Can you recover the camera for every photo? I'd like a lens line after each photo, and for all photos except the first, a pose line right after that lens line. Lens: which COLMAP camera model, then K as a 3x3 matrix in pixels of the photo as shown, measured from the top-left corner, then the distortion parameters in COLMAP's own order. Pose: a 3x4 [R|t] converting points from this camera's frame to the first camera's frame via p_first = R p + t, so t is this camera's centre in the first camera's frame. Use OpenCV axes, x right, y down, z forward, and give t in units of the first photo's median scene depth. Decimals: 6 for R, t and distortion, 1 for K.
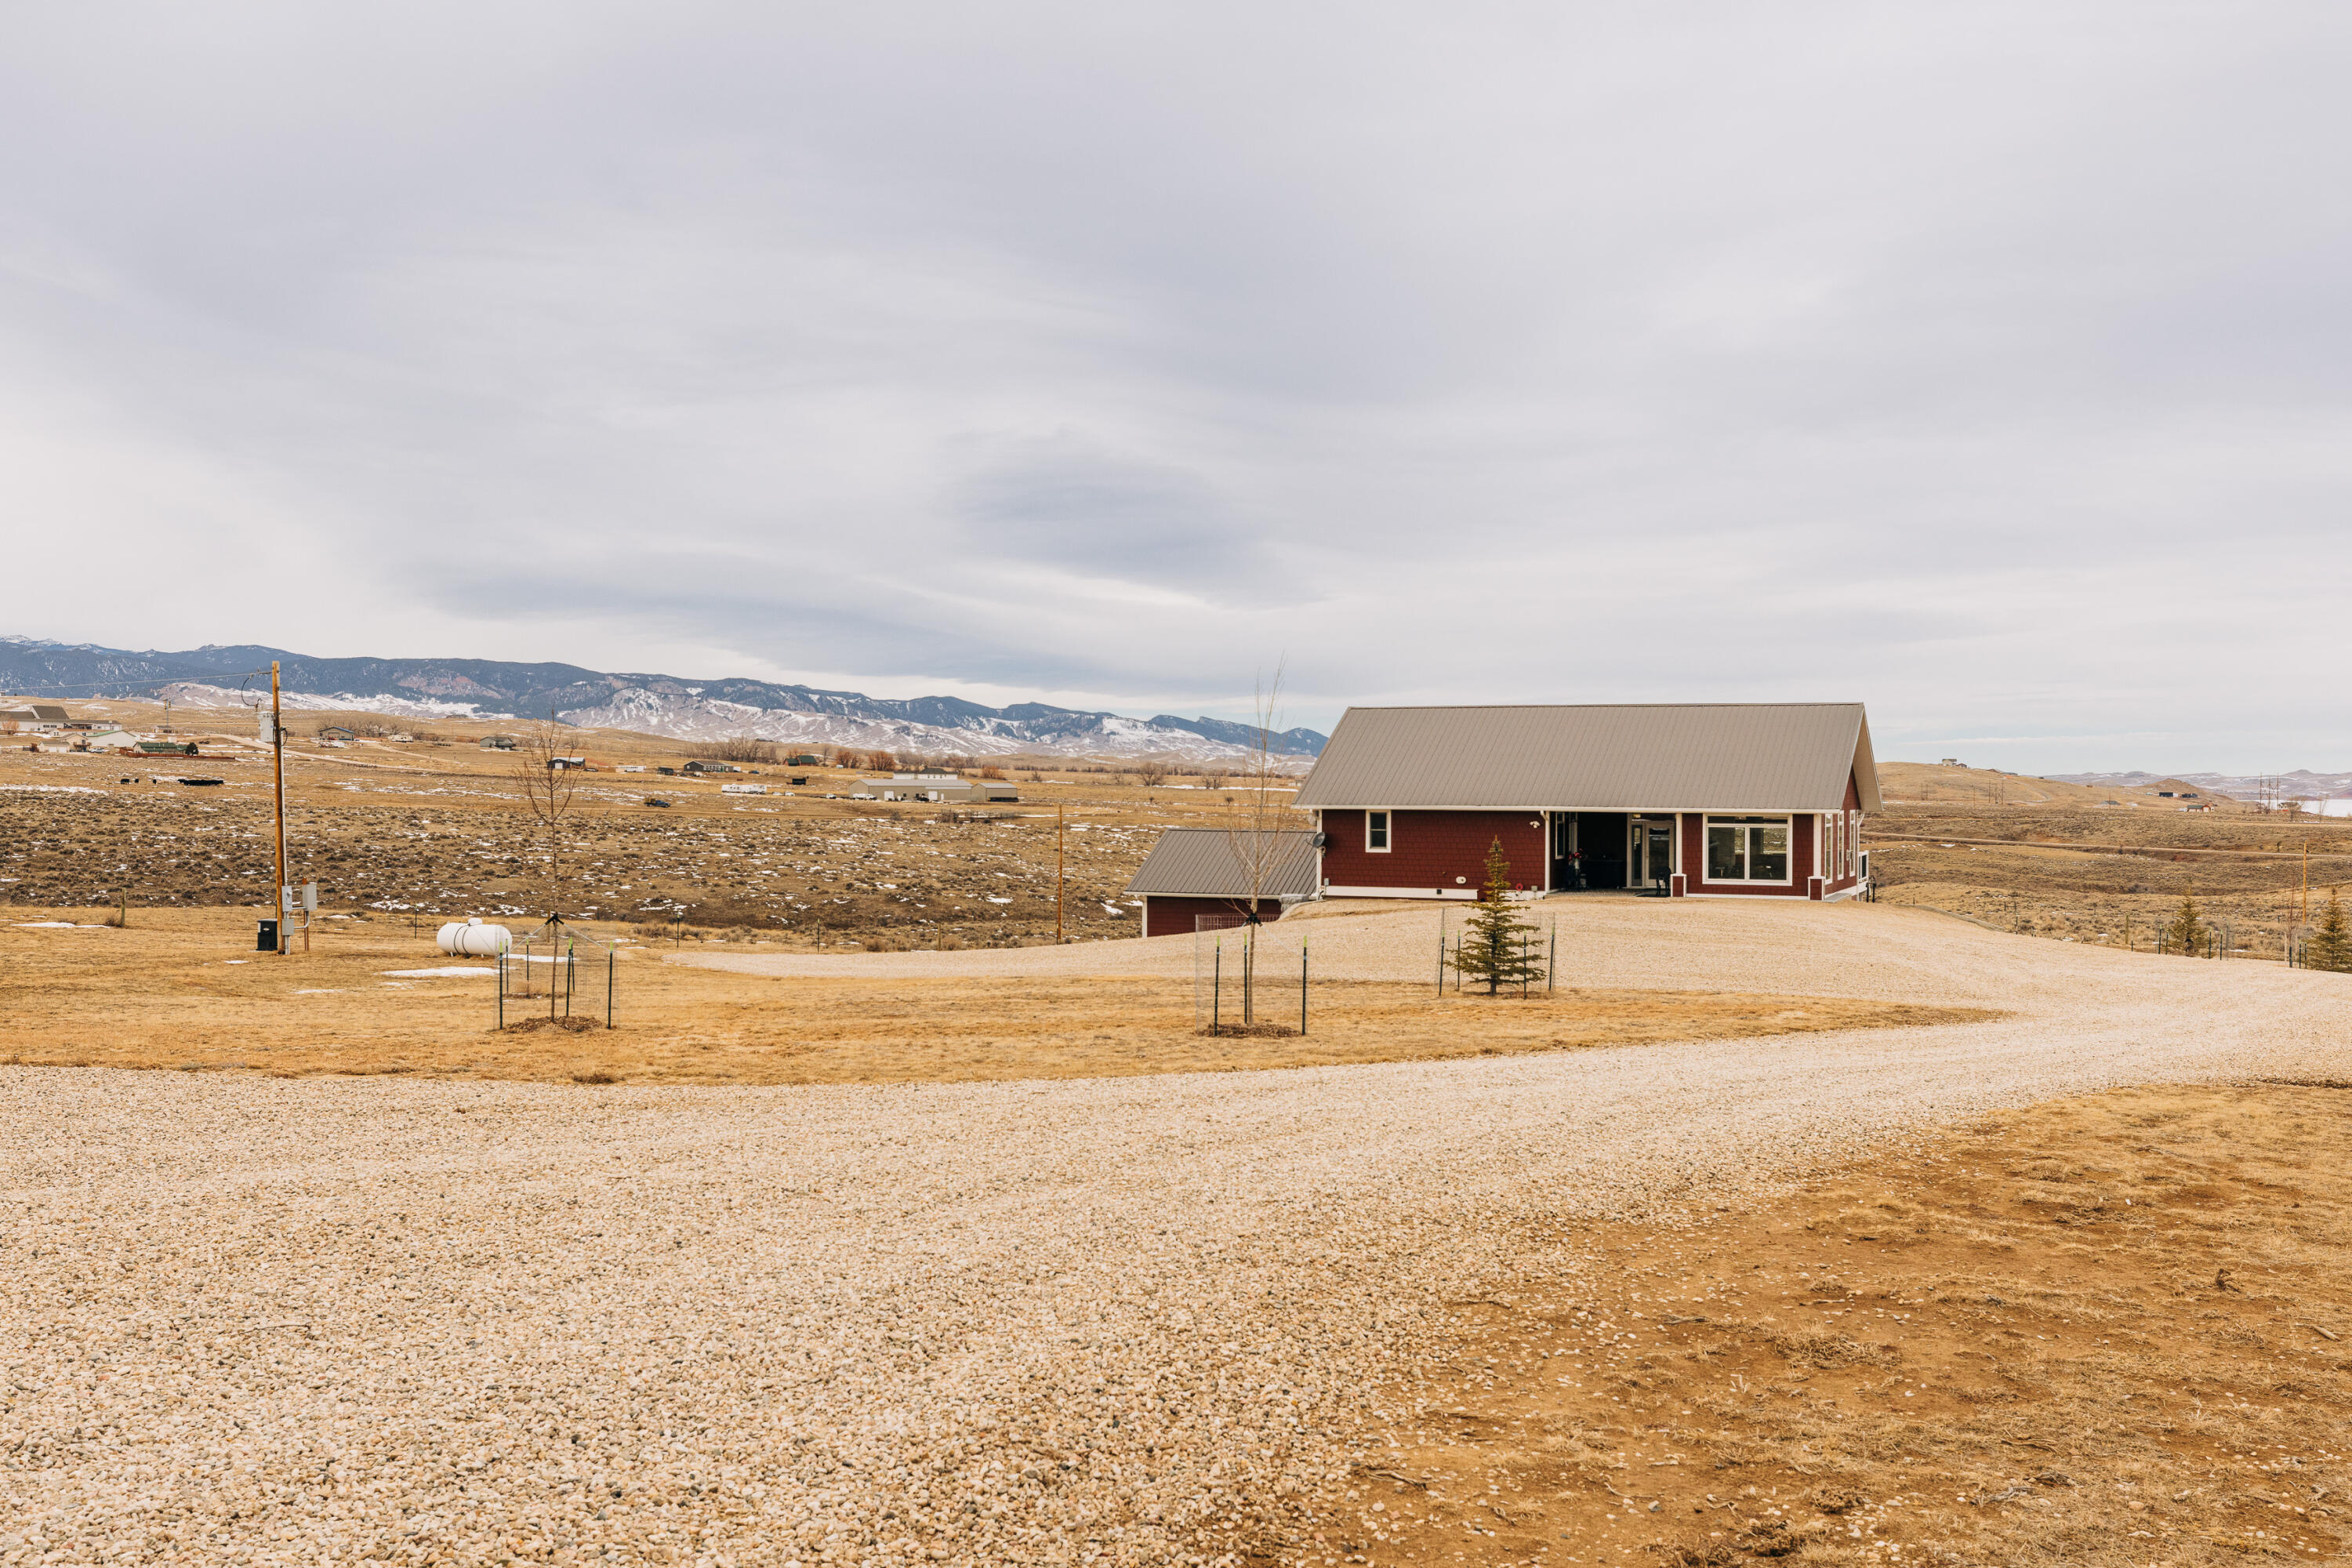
lens RADIAL K [[2290.0, 0, 1158.5], [0, 2290.0, 790.6], [0, 0, 1]] dist [-0.003500, 0.000000]
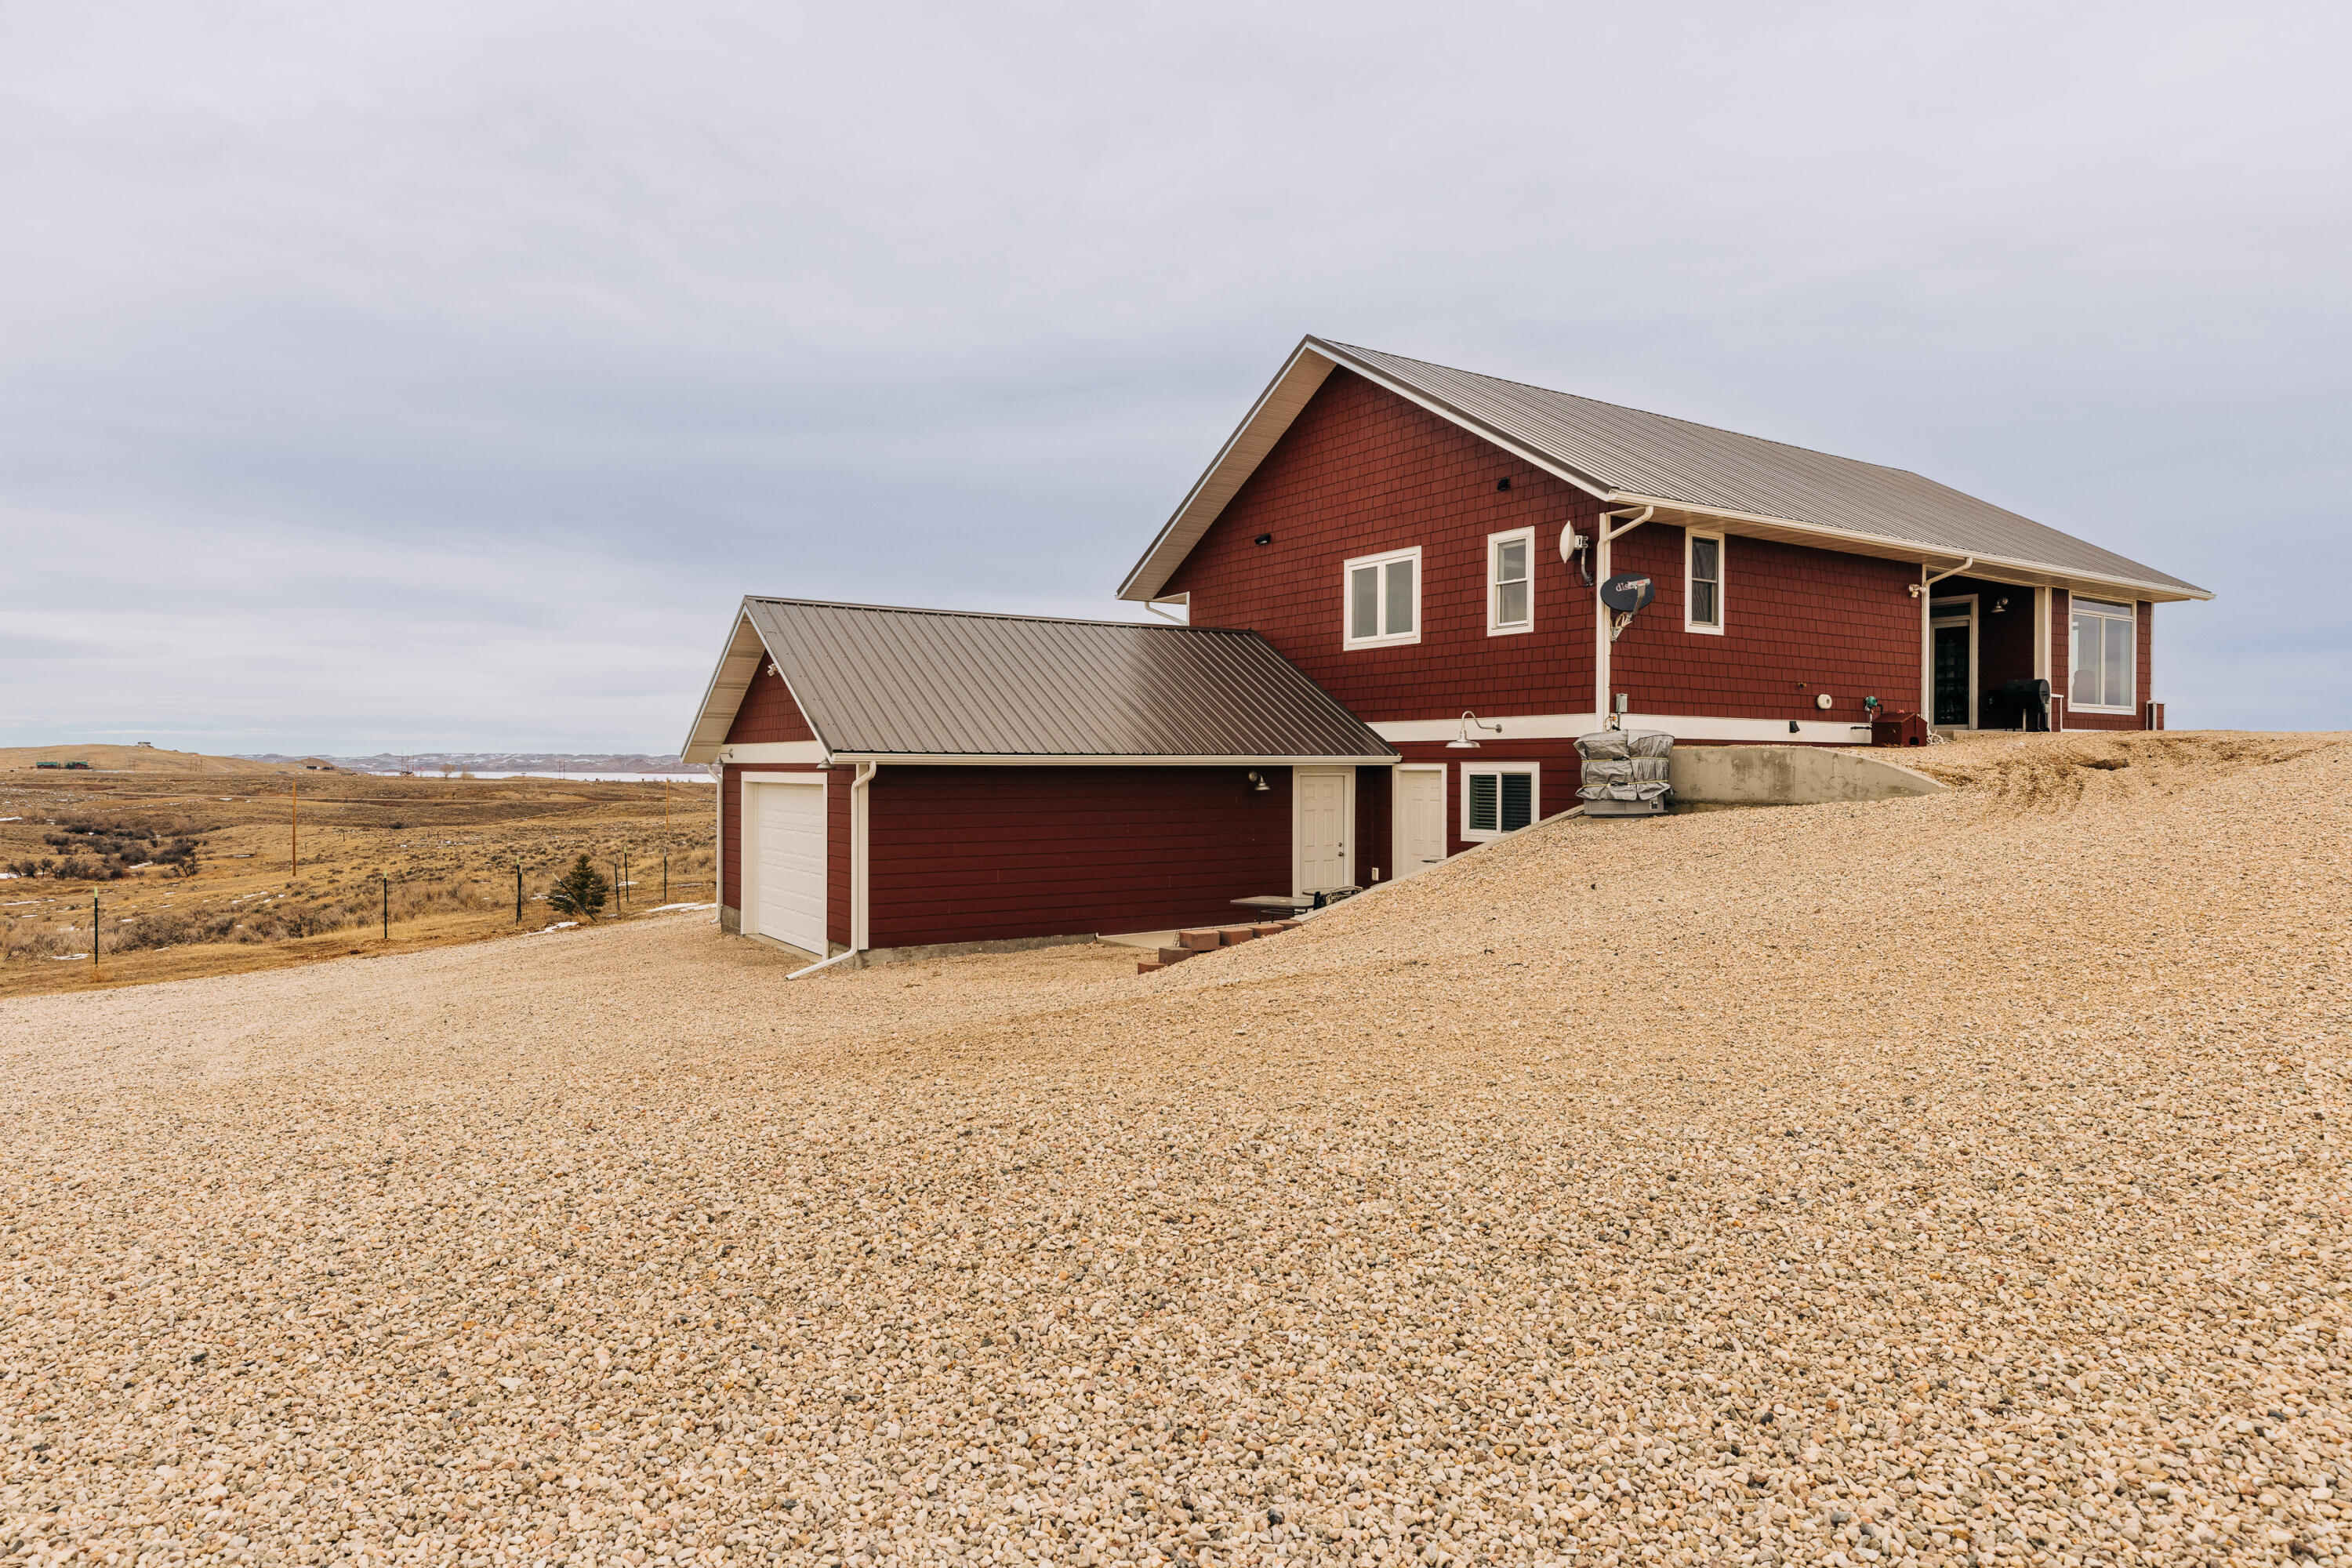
lens RADIAL K [[1380.4, 0, 1175.6], [0, 1380.4, 781.3], [0, 0, 1]] dist [-0.008171, -0.000644]
pose [[0.532729, -0.011778, 0.846204, -0.020818], [0.004365, 0.999928, 0.011169, 0.006304], [-0.846275, -0.002257, 0.532742, 0.118261]]
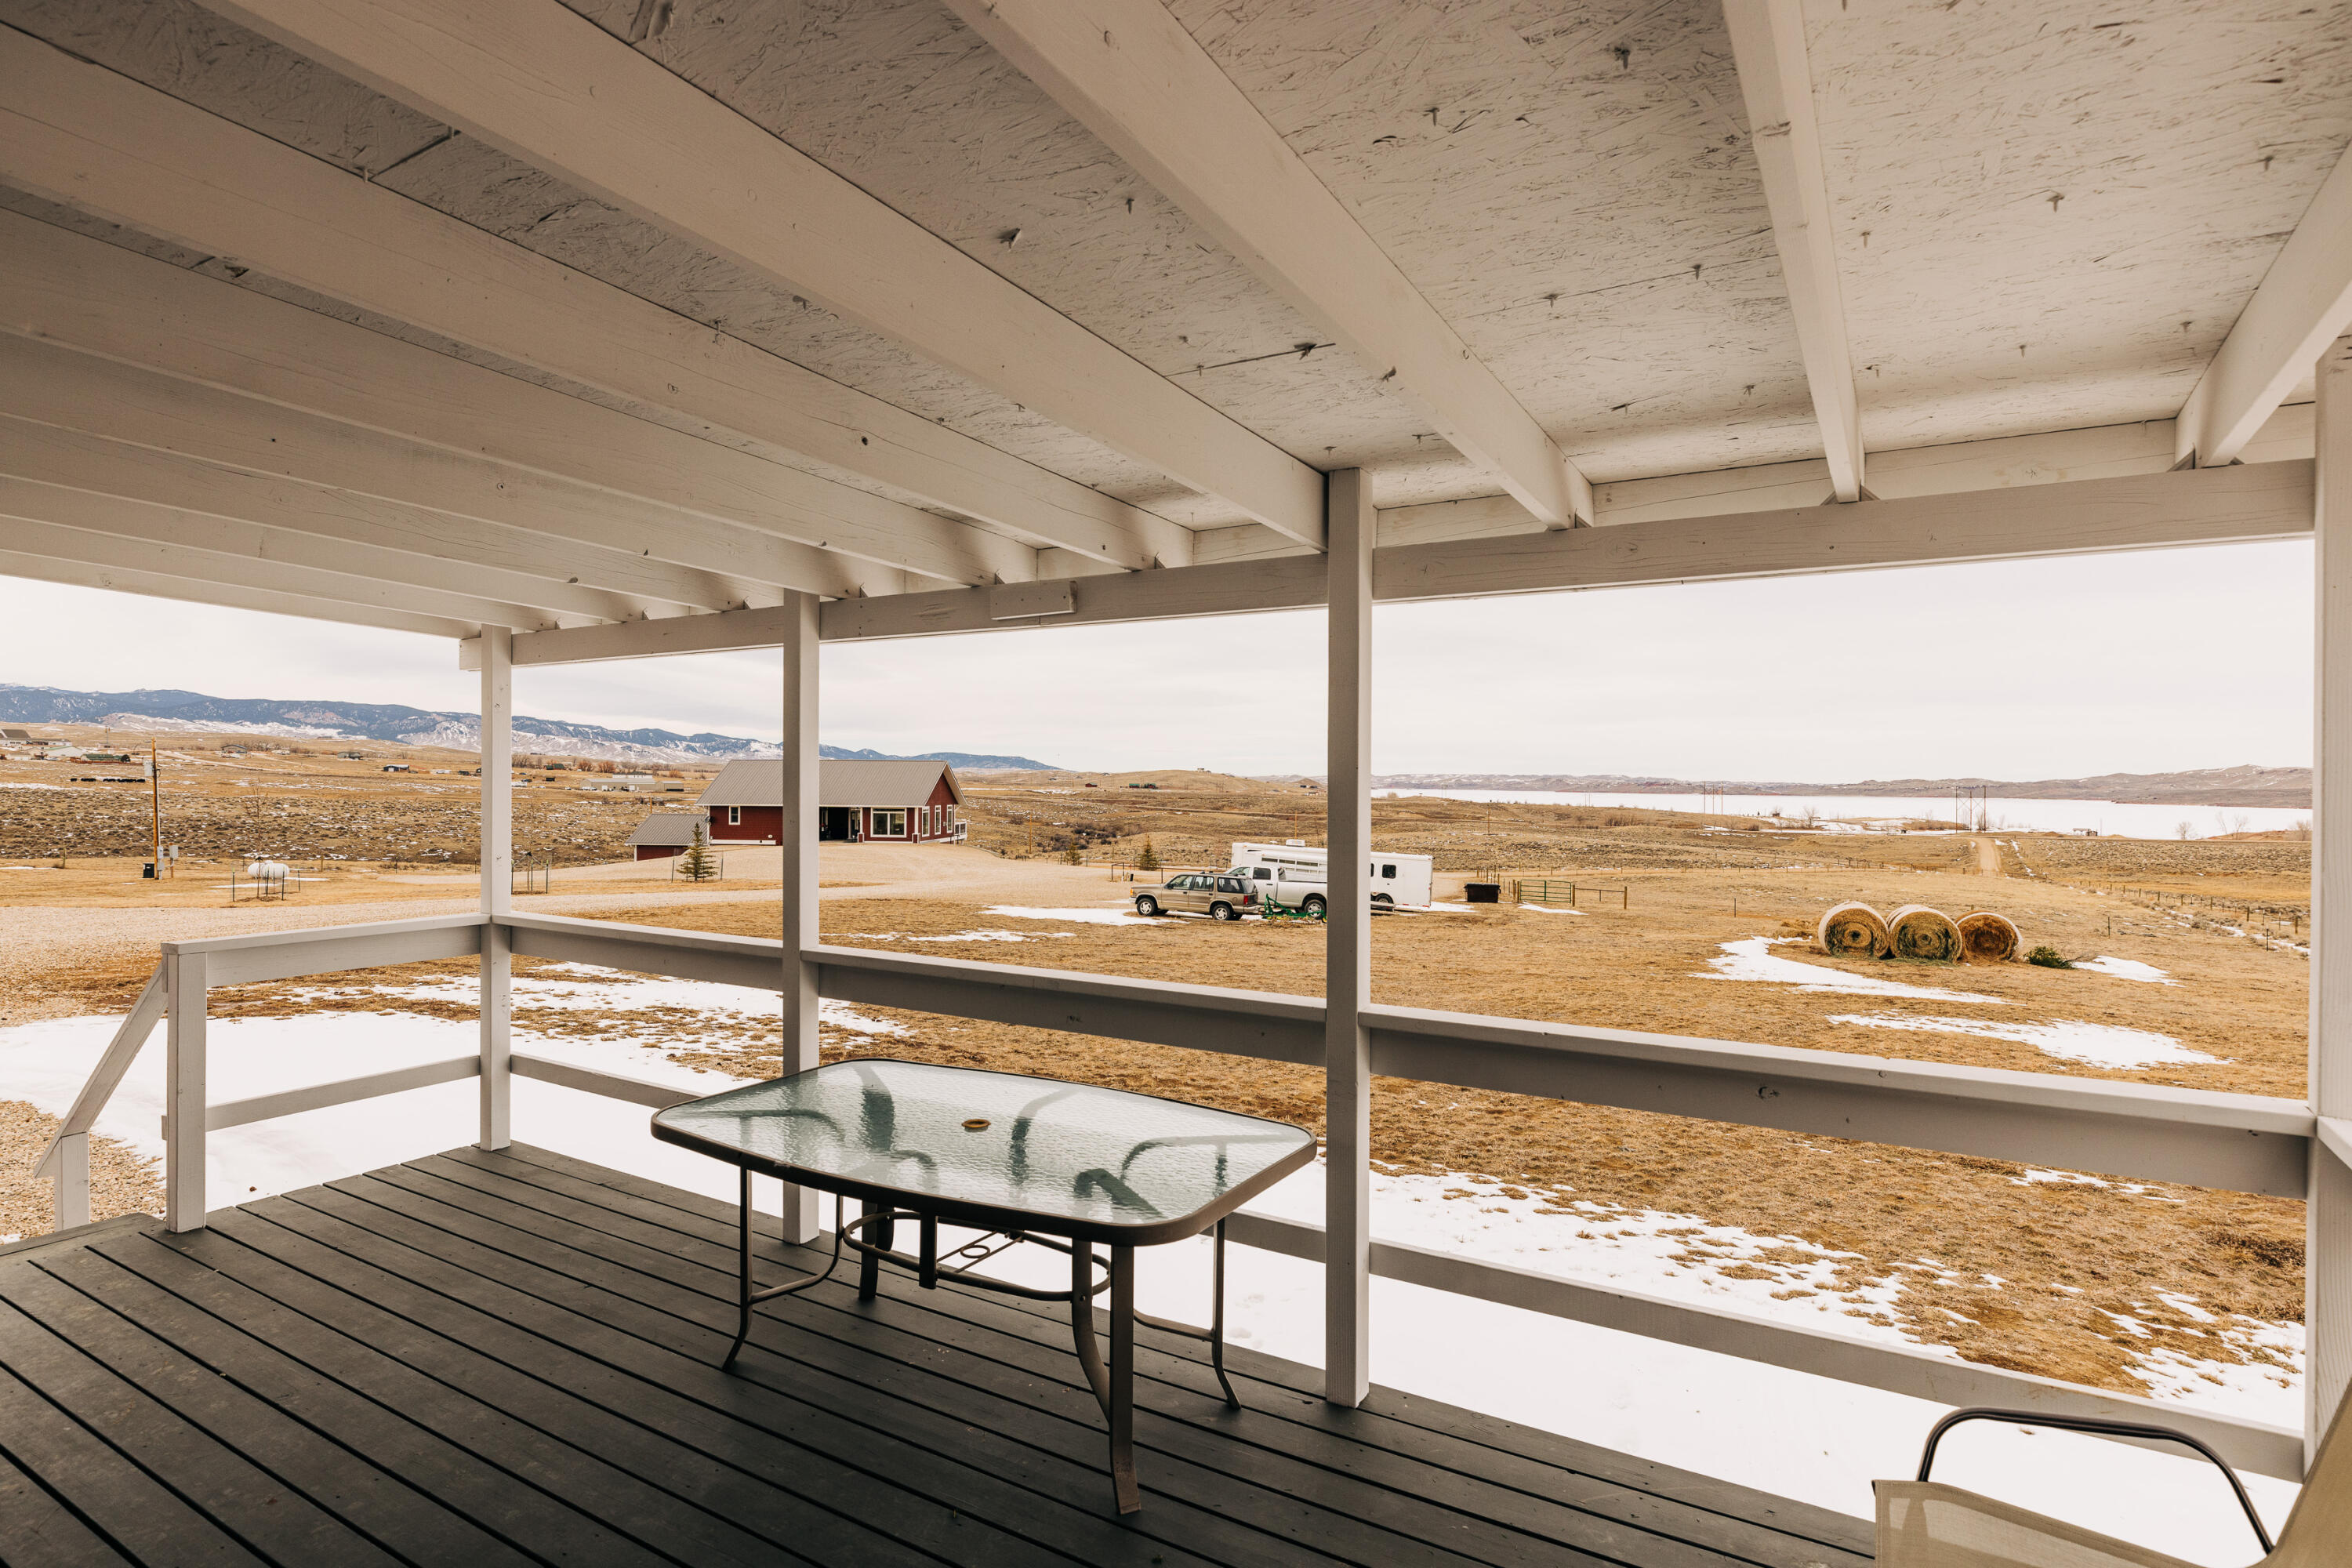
lens RADIAL K [[1245.1, 0, 1174.1], [0, 1245.1, 785.1], [0, 0, 1]] dist [-0.003246, 0.000544]
pose [[0.955420, 0.000607, 0.295250, 0.018481], [-0.001029, 0.999999, 0.001275, -0.001785], [-0.295249, -0.001523, 0.955419, -0.038673]]
